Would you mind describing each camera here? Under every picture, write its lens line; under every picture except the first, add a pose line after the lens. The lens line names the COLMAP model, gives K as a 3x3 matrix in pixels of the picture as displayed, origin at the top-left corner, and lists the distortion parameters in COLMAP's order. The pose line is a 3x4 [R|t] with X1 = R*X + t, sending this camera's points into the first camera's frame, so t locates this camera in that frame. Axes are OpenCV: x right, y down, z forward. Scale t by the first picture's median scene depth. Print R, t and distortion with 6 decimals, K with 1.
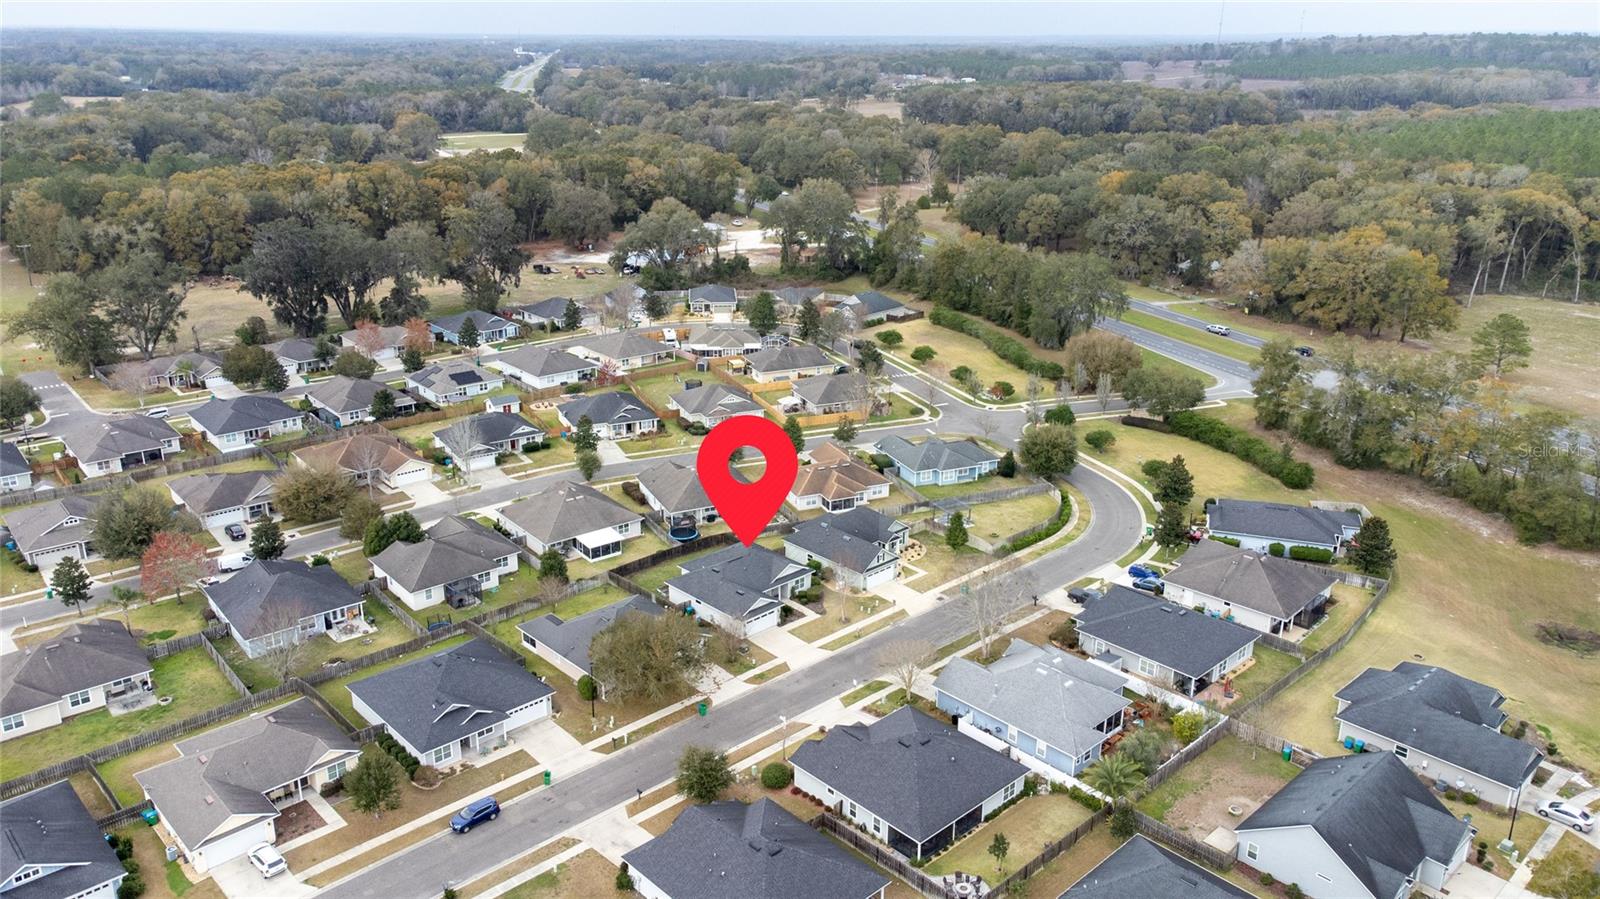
lens RADIAL K [[1180.3, 0, 802.7], [0, 1180.3, 449.2], [0, 0, 1]] dist [0.047069, 0.001500]
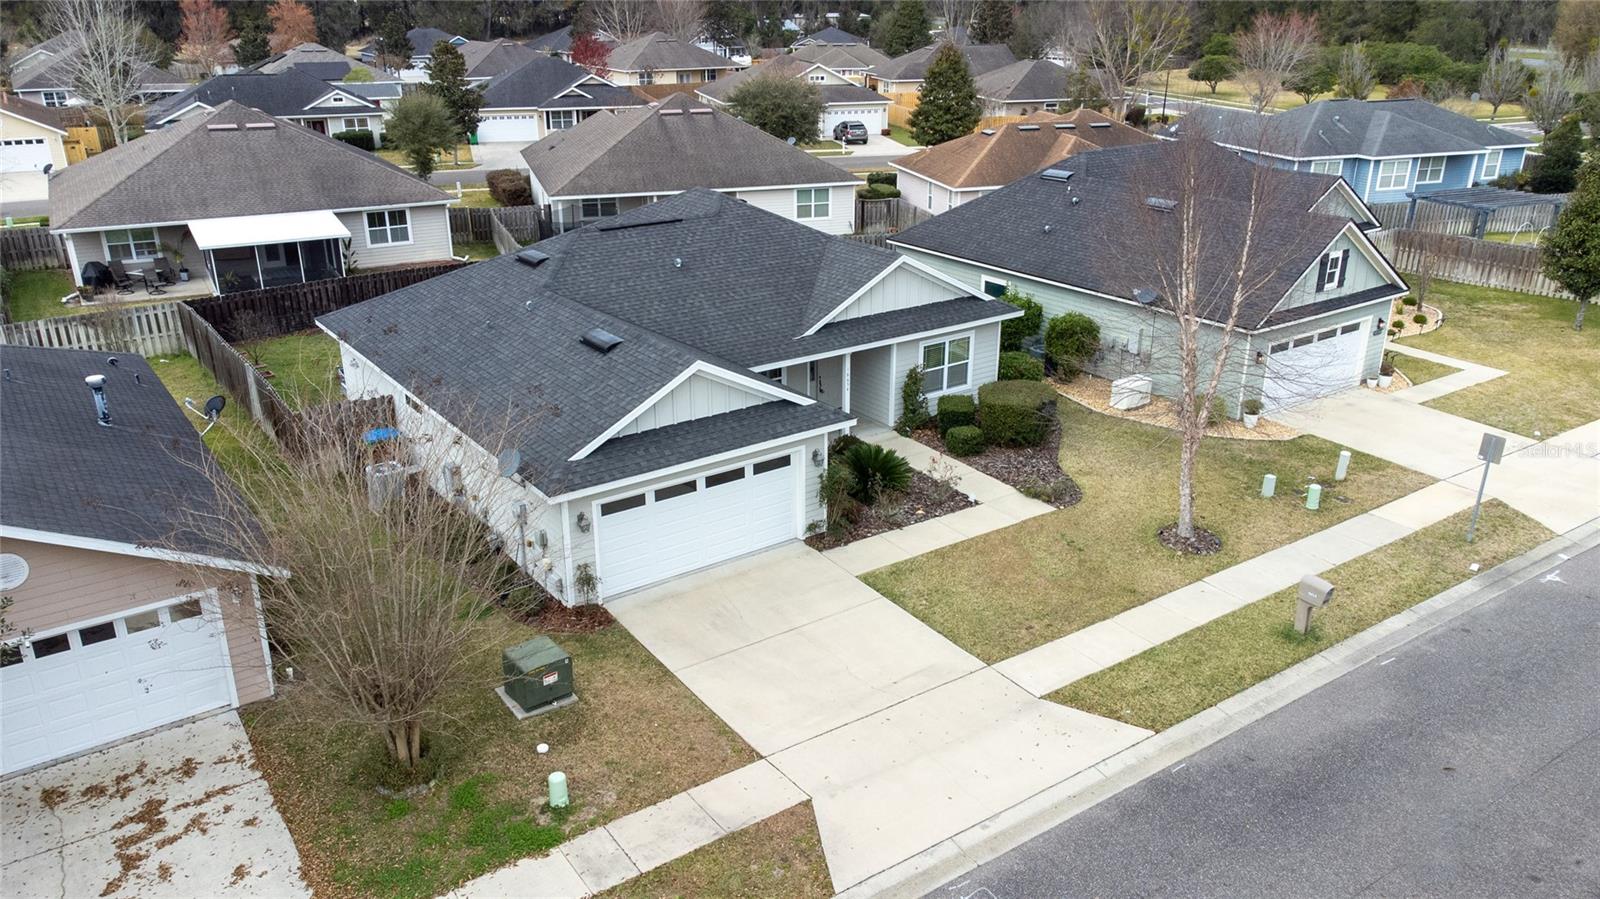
lens RADIAL K [[1180.3, 0, 790.0], [0, 1180.3, 448.7], [0, 0, 1]] dist [0.047069, 0.001500]
pose [[0.988925, 0.042922, -0.142072, 0.000399], [-0.037600, 0.998494, 0.039939, 0.123496], [0.143572, -0.034155, 0.989050, 0.795159]]
